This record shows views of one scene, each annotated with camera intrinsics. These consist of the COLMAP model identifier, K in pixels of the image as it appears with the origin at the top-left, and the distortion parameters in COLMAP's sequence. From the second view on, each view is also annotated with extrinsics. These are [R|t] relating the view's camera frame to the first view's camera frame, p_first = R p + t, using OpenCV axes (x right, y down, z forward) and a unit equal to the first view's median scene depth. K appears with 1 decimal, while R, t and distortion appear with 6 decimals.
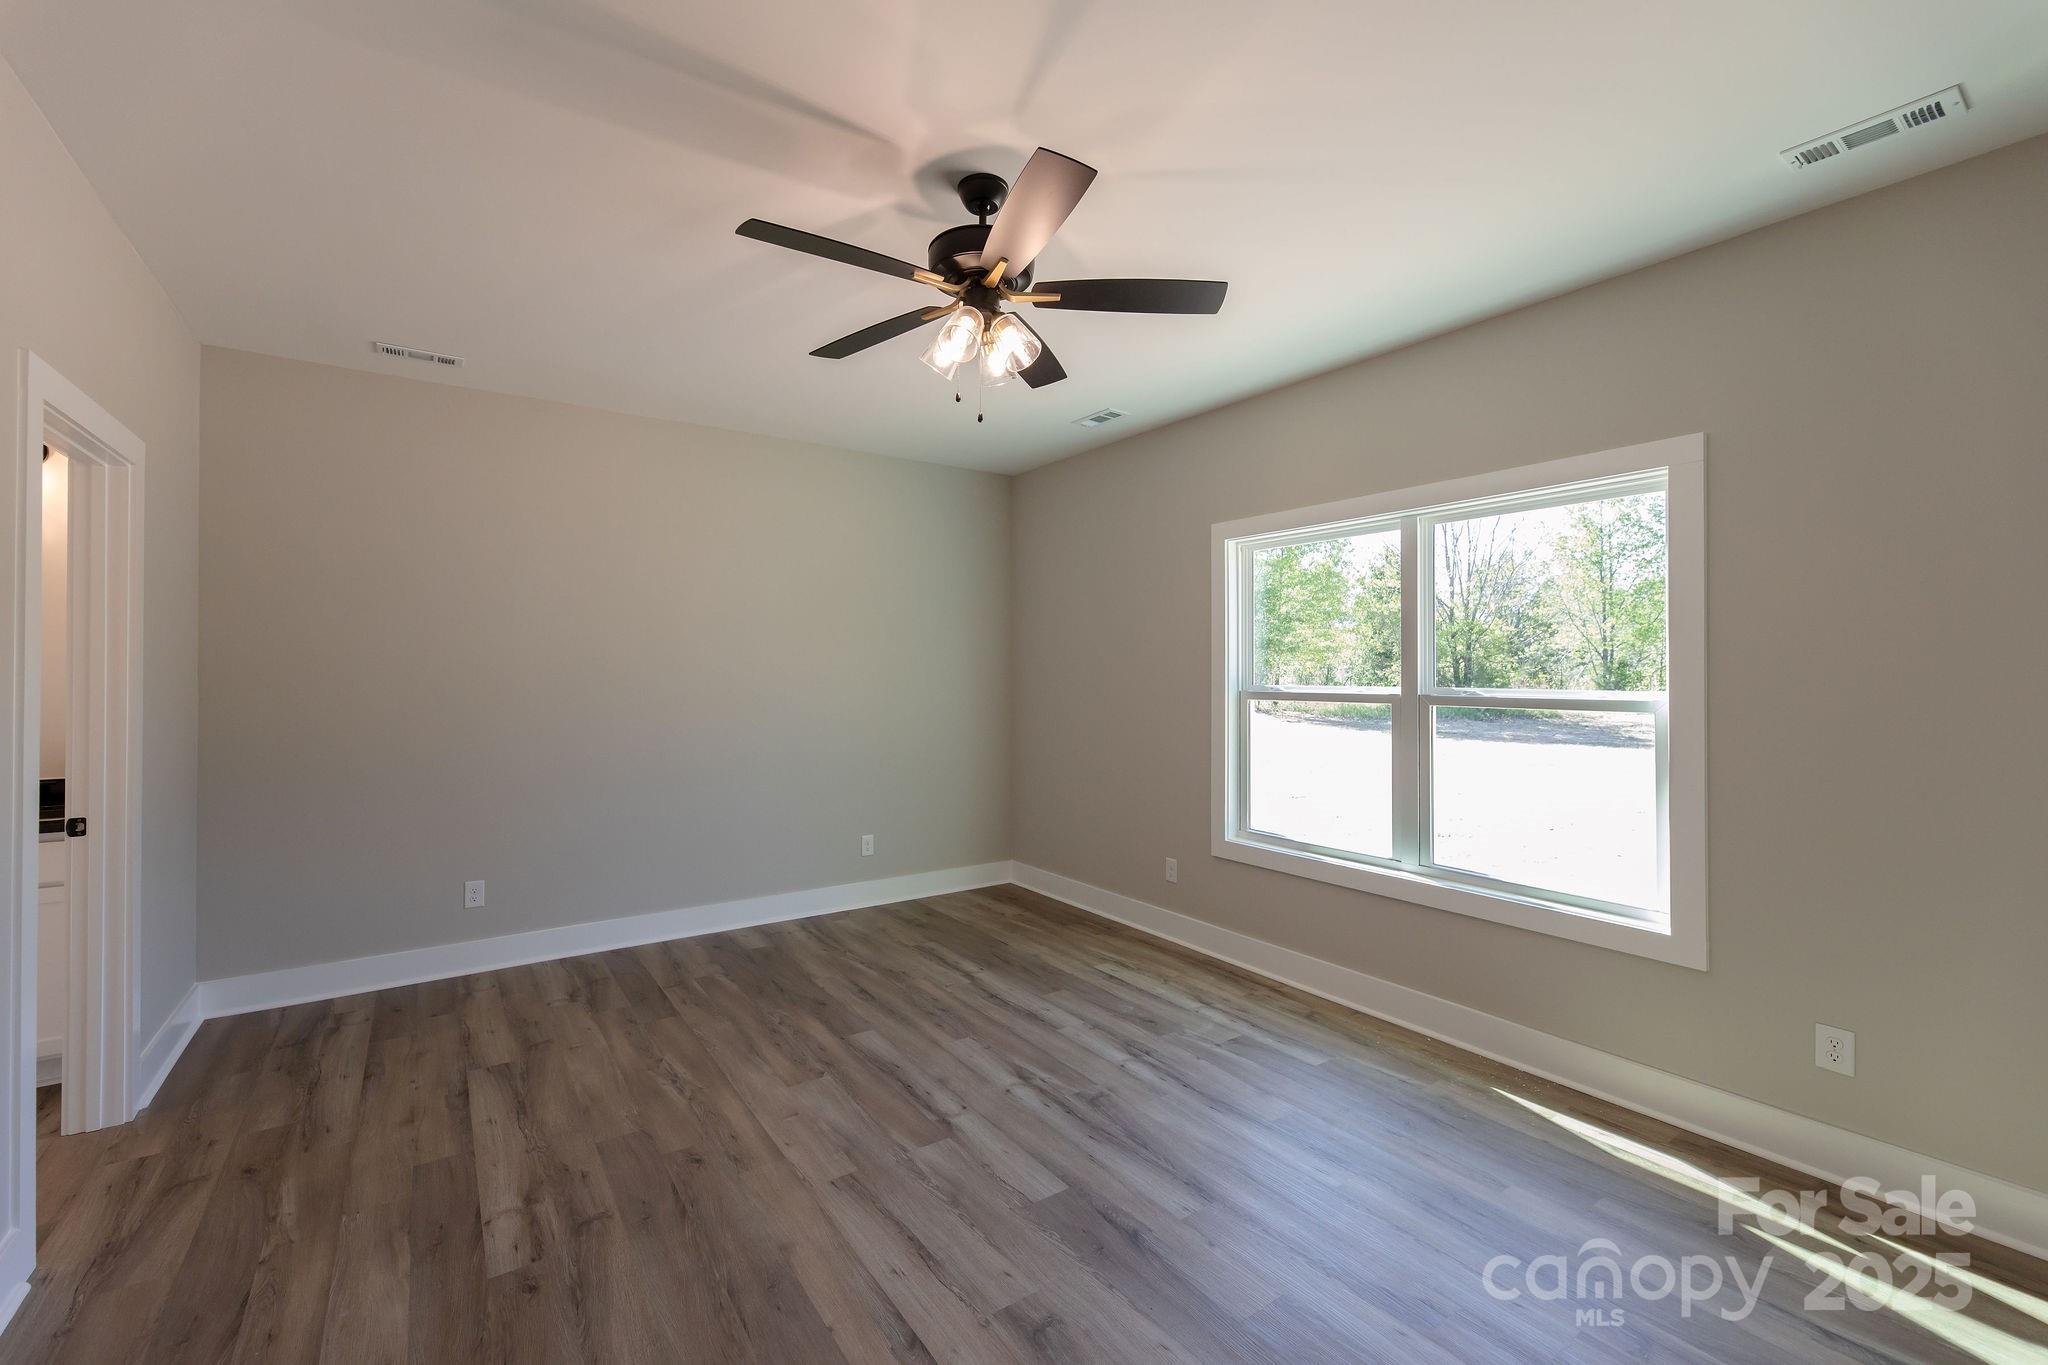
lens RADIAL K [[843.2, 0, 1037.1], [0, 843.2, 672.1], [0, 0, 1]] dist [0.003355, -0.000193]
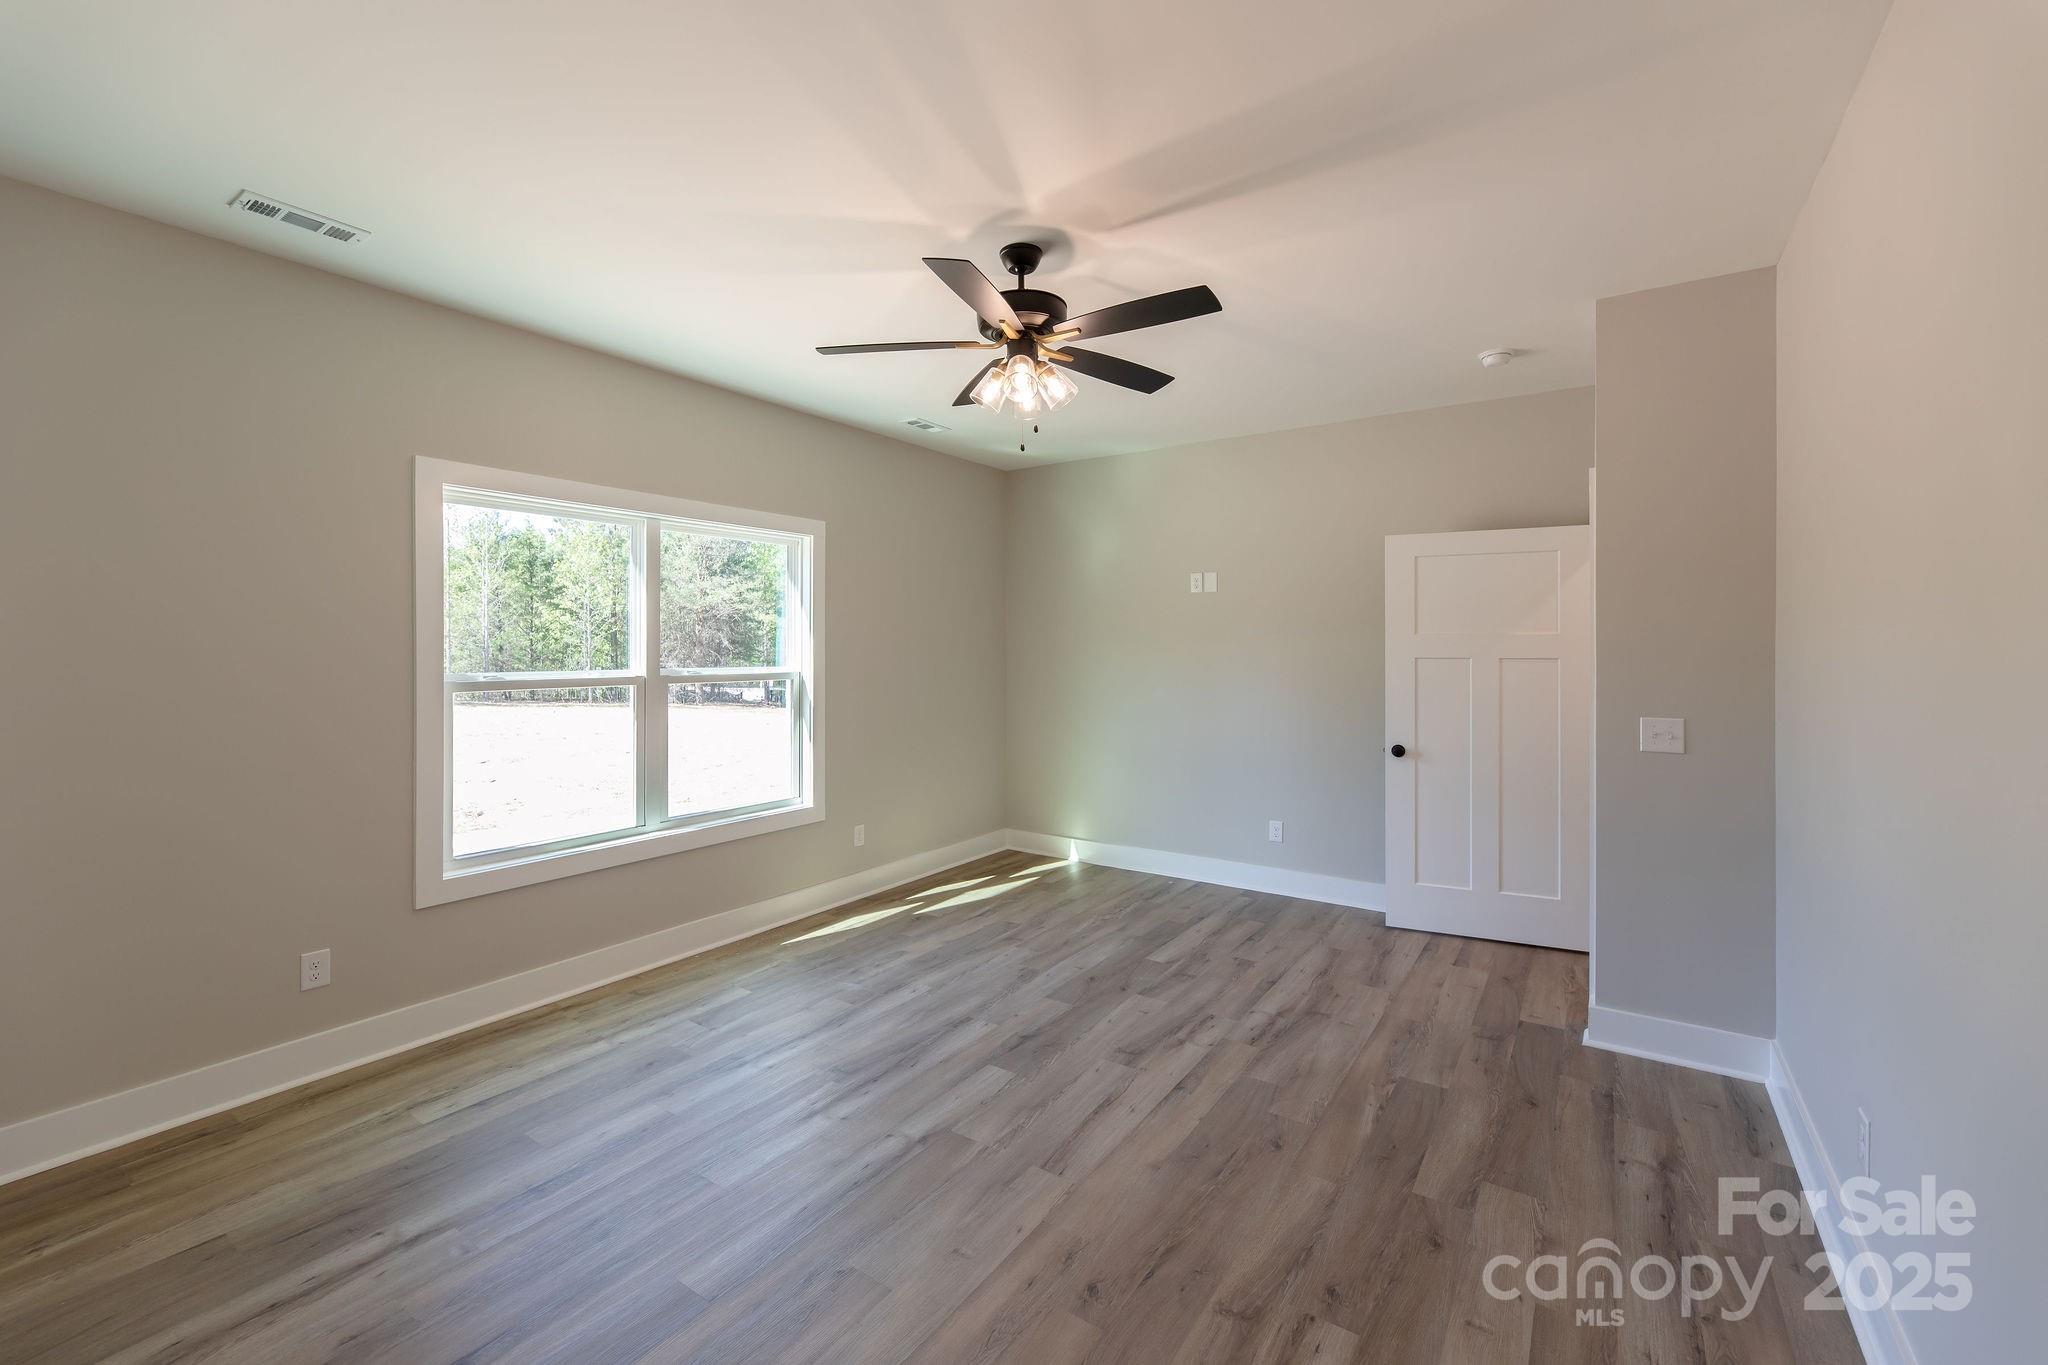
lens RADIAL K [[845.6, 0, 970.4], [0, 845.6, 648.8], [0, 0, 1]] dist [-0.004012, -0.000291]
pose [[-0.294290, -0.002850, 0.955712, -0.977622], [-0.000864, 0.999996, 0.002716, -0.016193], [-0.955716, -0.000026, -0.294292, 1.172076]]
